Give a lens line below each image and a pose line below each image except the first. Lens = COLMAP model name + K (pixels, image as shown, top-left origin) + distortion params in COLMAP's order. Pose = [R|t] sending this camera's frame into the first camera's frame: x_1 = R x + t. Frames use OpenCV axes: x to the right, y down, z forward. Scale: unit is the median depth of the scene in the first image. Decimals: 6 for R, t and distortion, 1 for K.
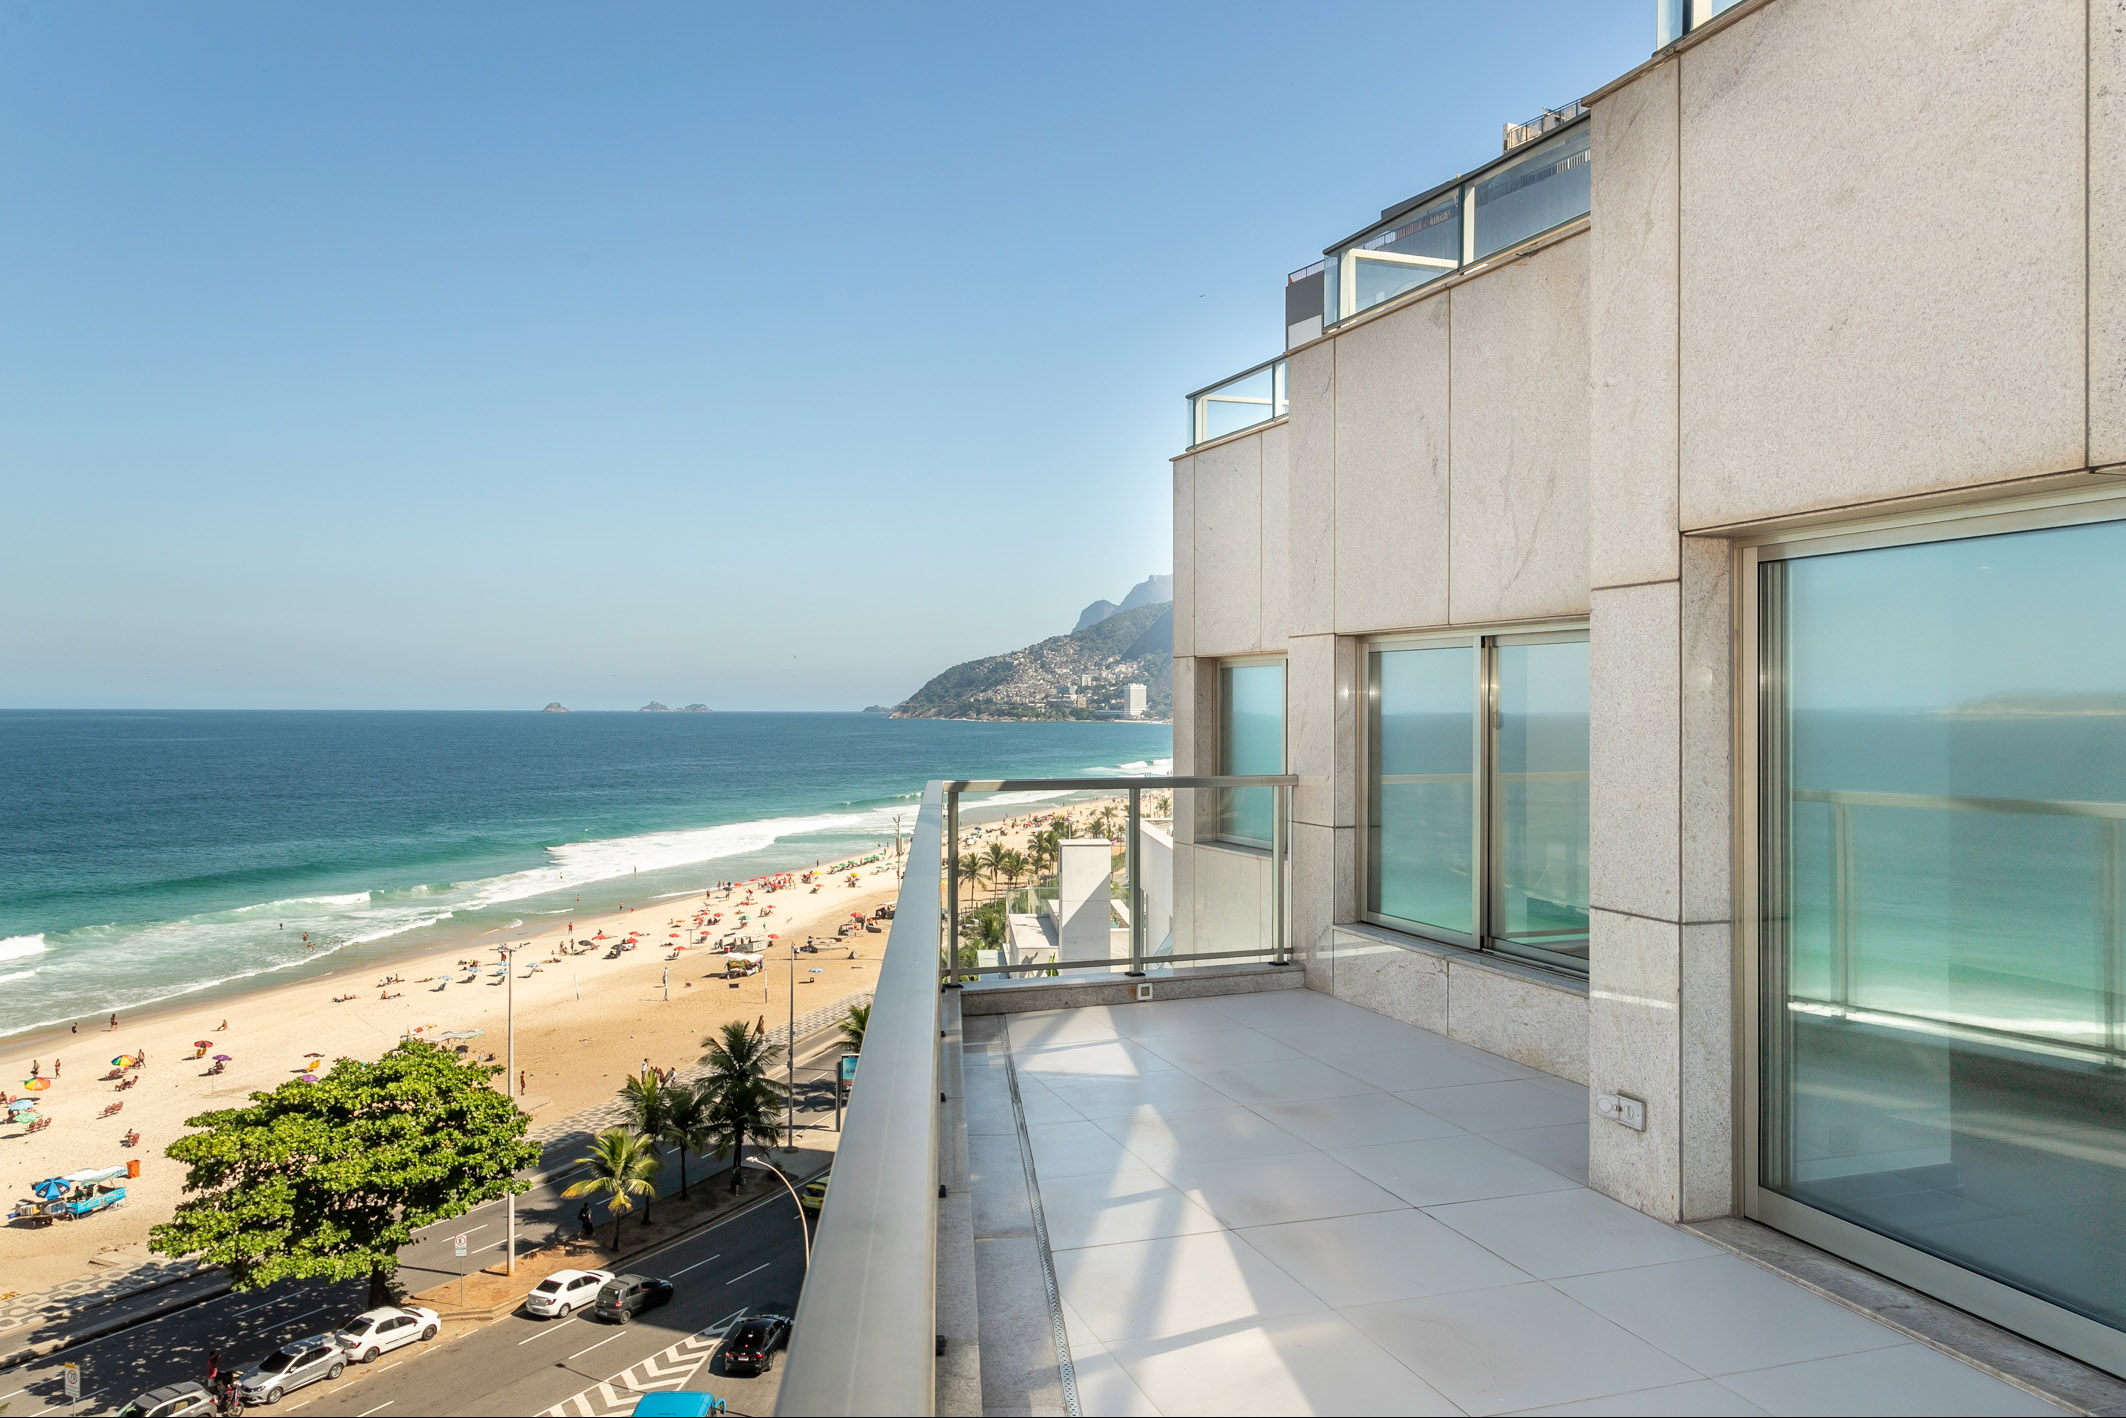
lens RADIAL K [[1542.2, 0, 1065.5], [0, 1542.2, 708.0], [0, 0, 1]] dist [0.005350, 0.005954]
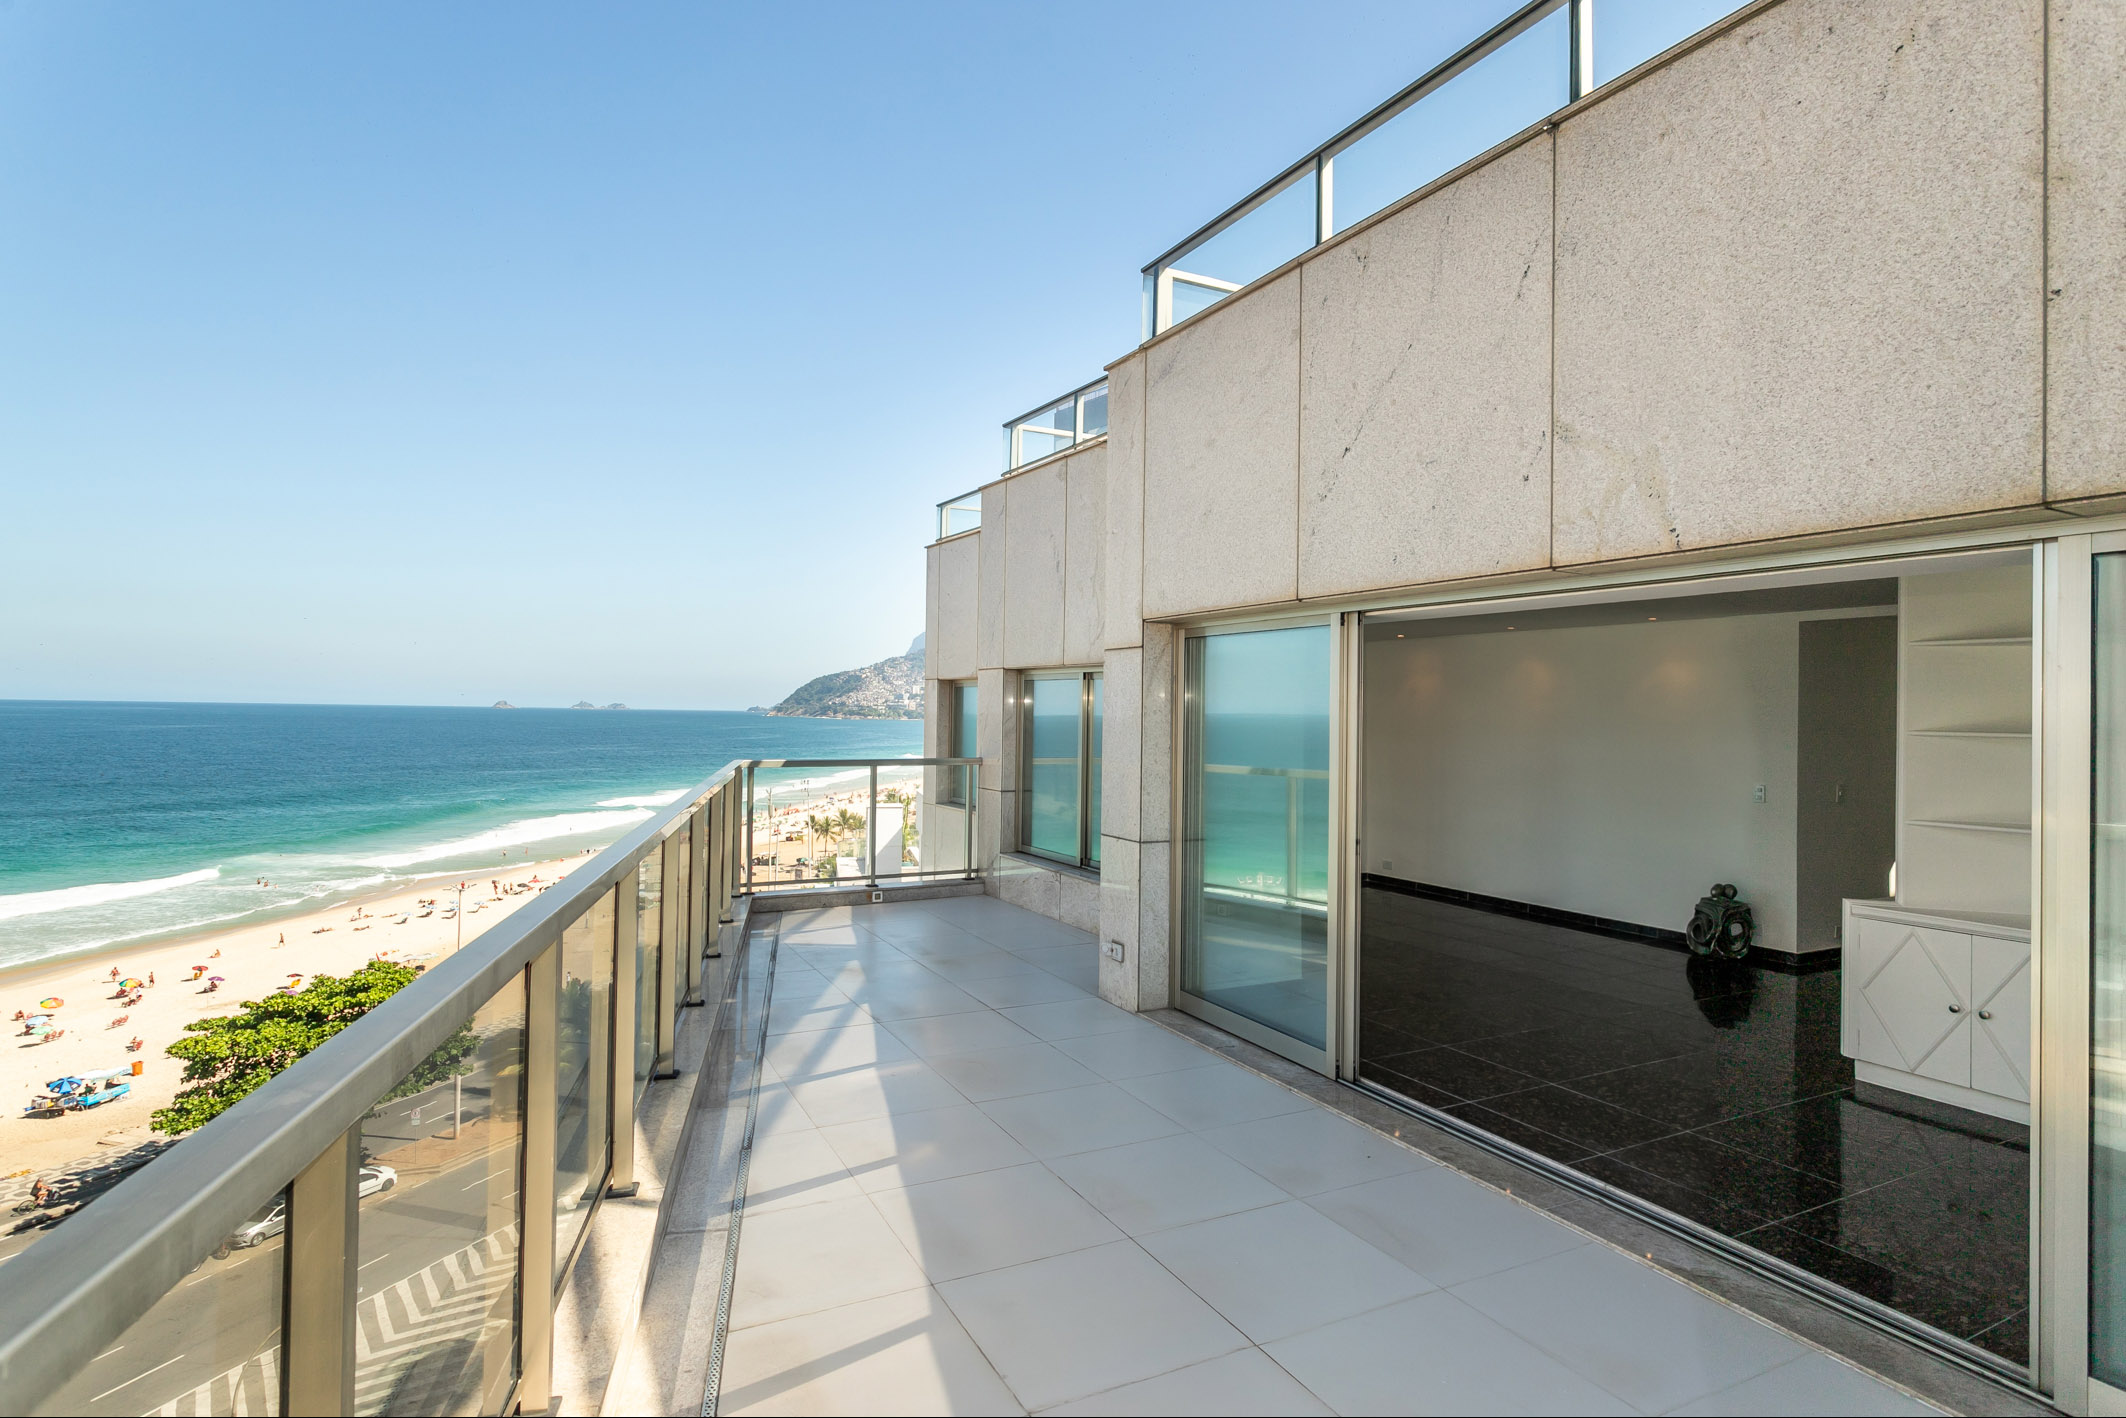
lens RADIAL K [[1133.9, 0, 1066.0], [0, 1133.9, 703.4], [0, 0, 1]] dist [0.000271, 0.003968]
pose [[0.990033, 0.014245, 0.140114, 0.051206], [-0.013329, 0.999883, -0.007474, -0.003159], [-0.140204, 0.005532, 0.990107, -0.106060]]
